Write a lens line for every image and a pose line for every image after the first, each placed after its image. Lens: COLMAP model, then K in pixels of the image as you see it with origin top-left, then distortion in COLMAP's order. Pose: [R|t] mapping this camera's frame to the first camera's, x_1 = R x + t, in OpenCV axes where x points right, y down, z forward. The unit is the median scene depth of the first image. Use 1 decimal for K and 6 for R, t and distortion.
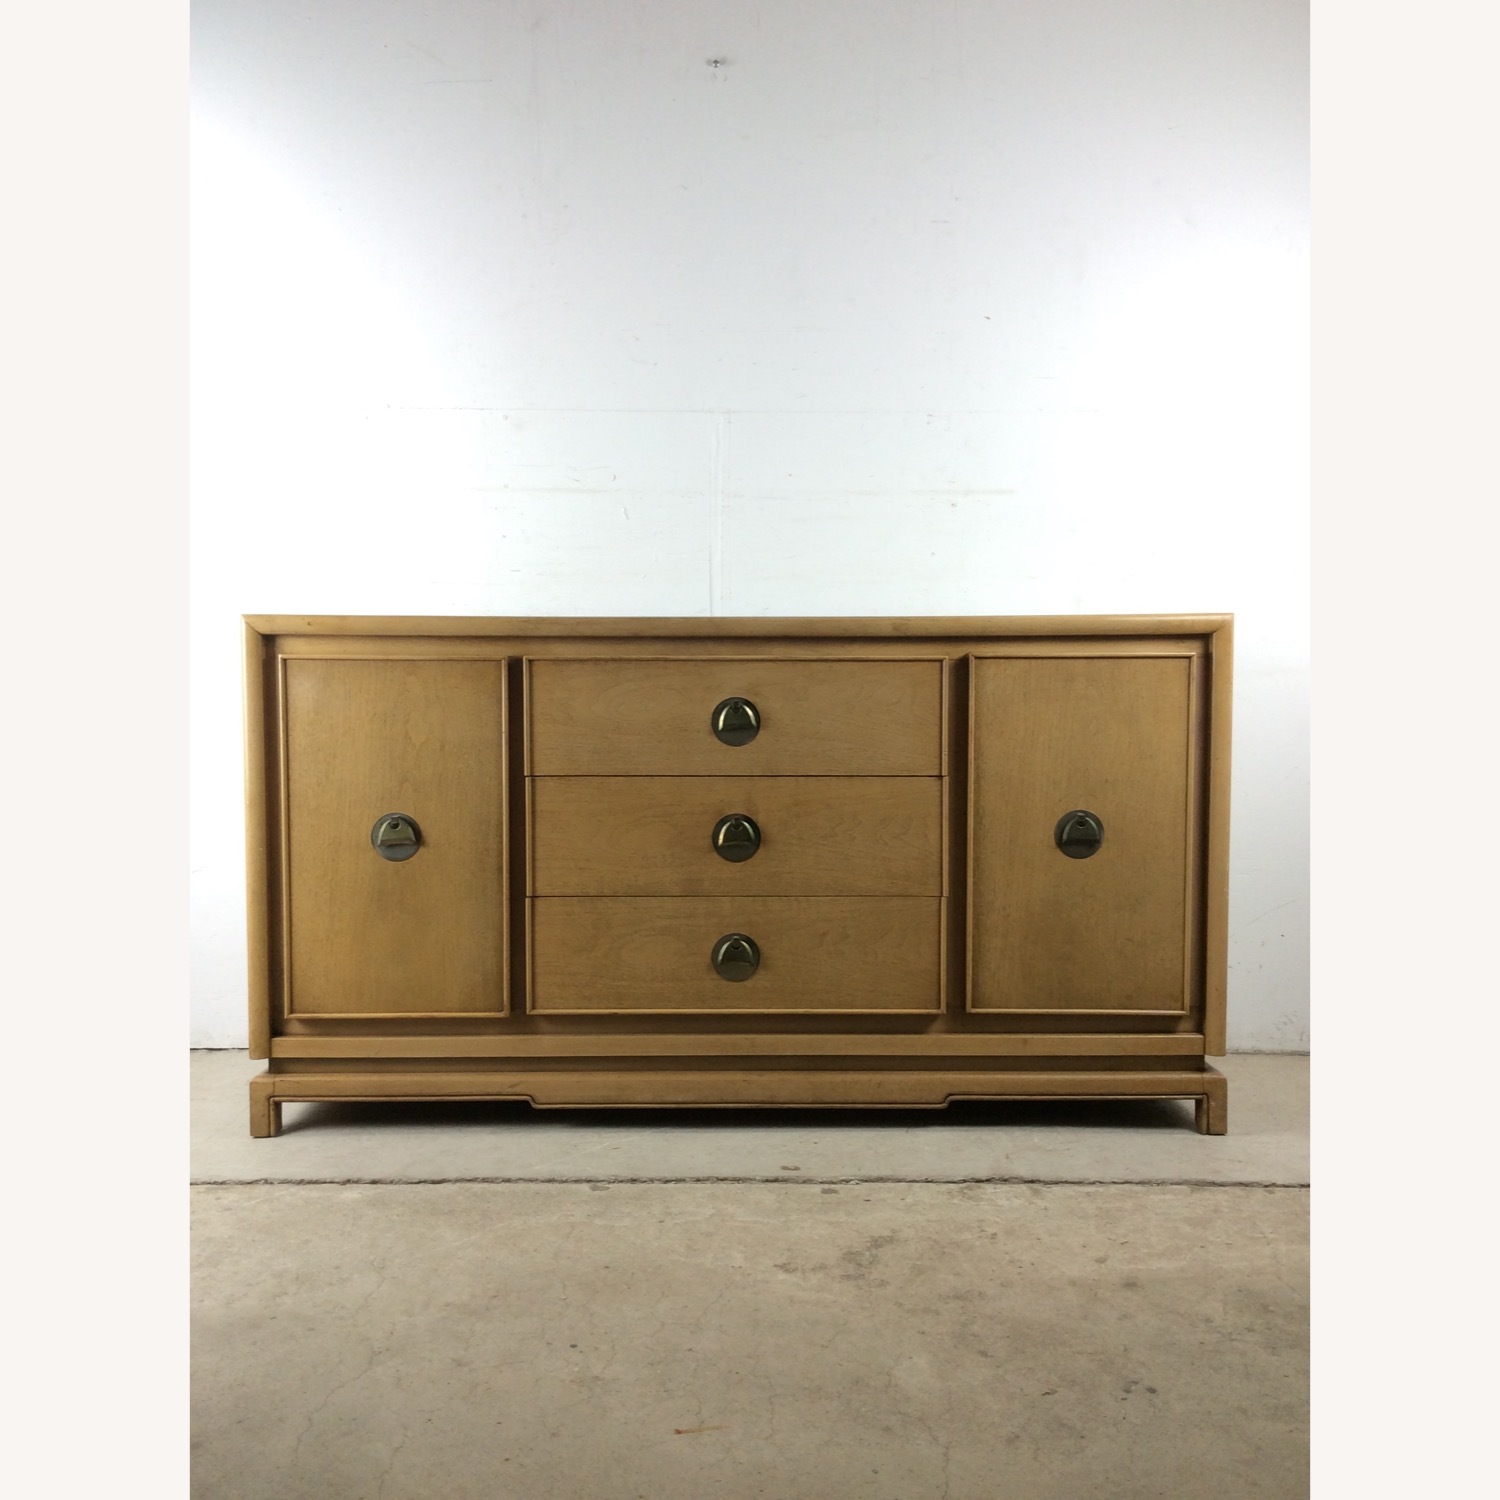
lens RADIAL K [[1360.9, 0, 743.5], [0, 1360.9, 749.4], [0, 0, 1]] dist [0.111357, -0.204698]
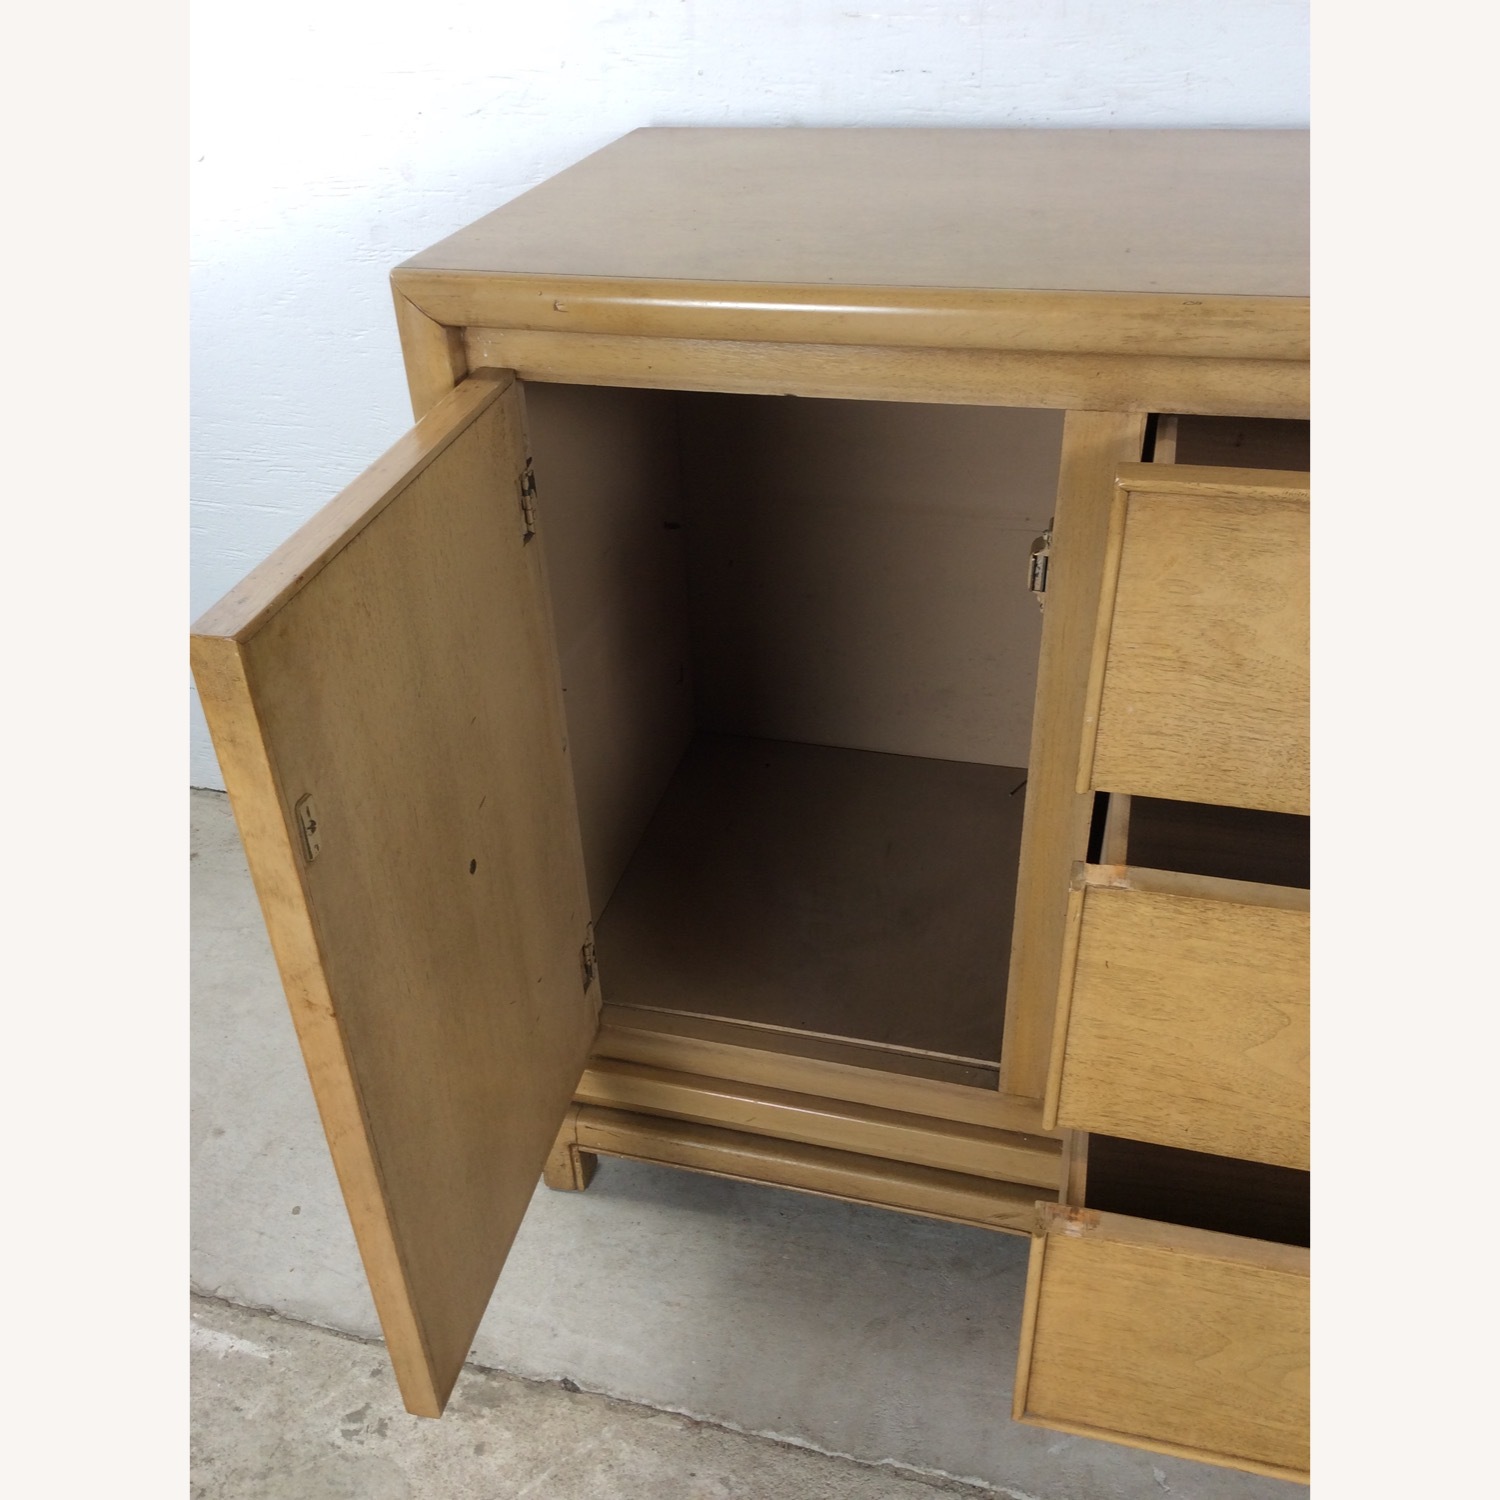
lens RADIAL K [[1363.4, 0, 744.9], [0, 1363.4, 758.8], [0, 0, 1]] dist [0.110121, -0.189351]
pose [[0.966586, 0.112565, -0.230307, -0.165343], [0.018957, 0.864583, 0.502133, -0.172412], [0.255642, -0.489720, 0.833559, 0.638705]]
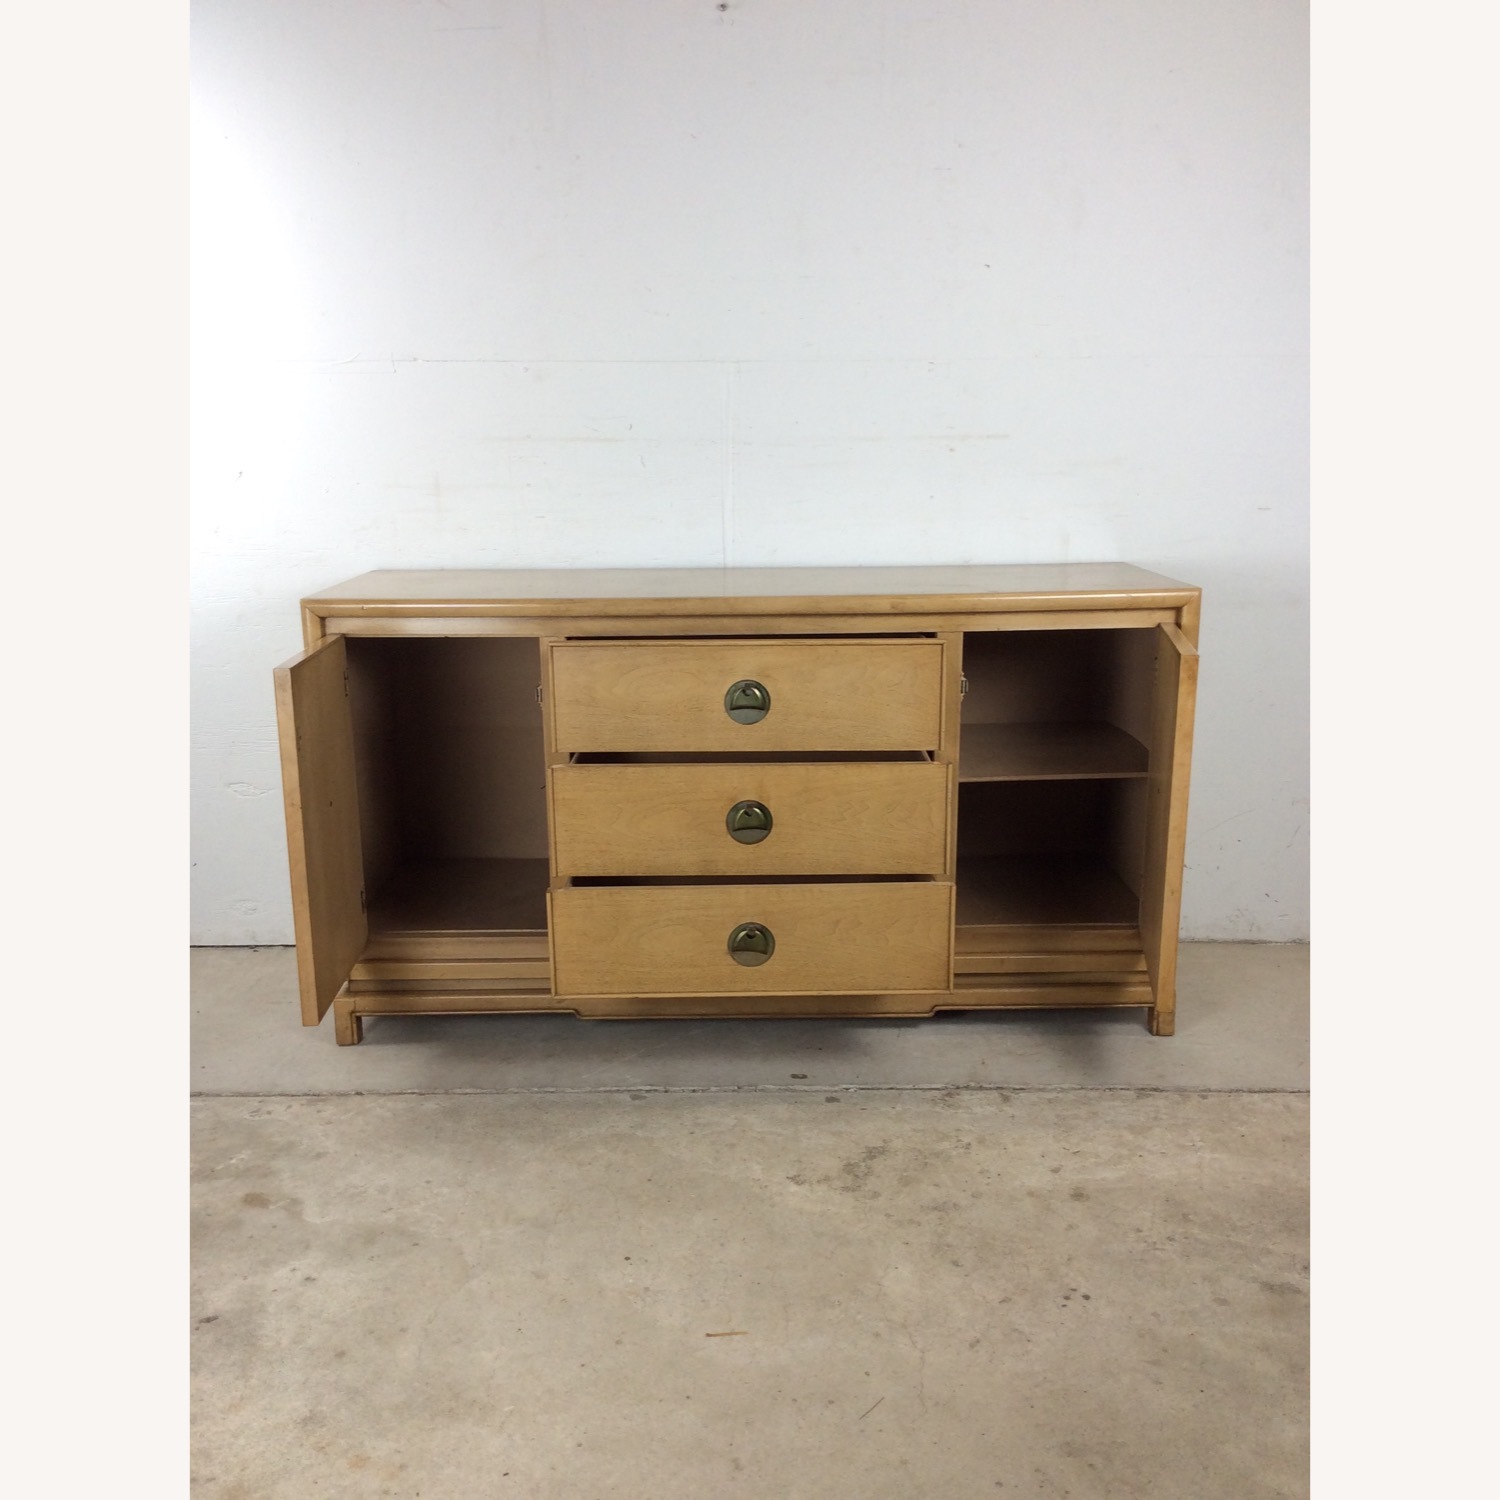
lens RADIAL K [[1354.4, 0, 744.6], [0, 1354.4, 751.2], [0, 0, 1]] dist [0.158475, -0.383161]
pose [[0.999960, -0.008442, -0.003047, -0.006461], [0.008845, 0.984564, 0.174801, -0.167880], [0.001525, -0.174821, 0.984599, -0.103266]]
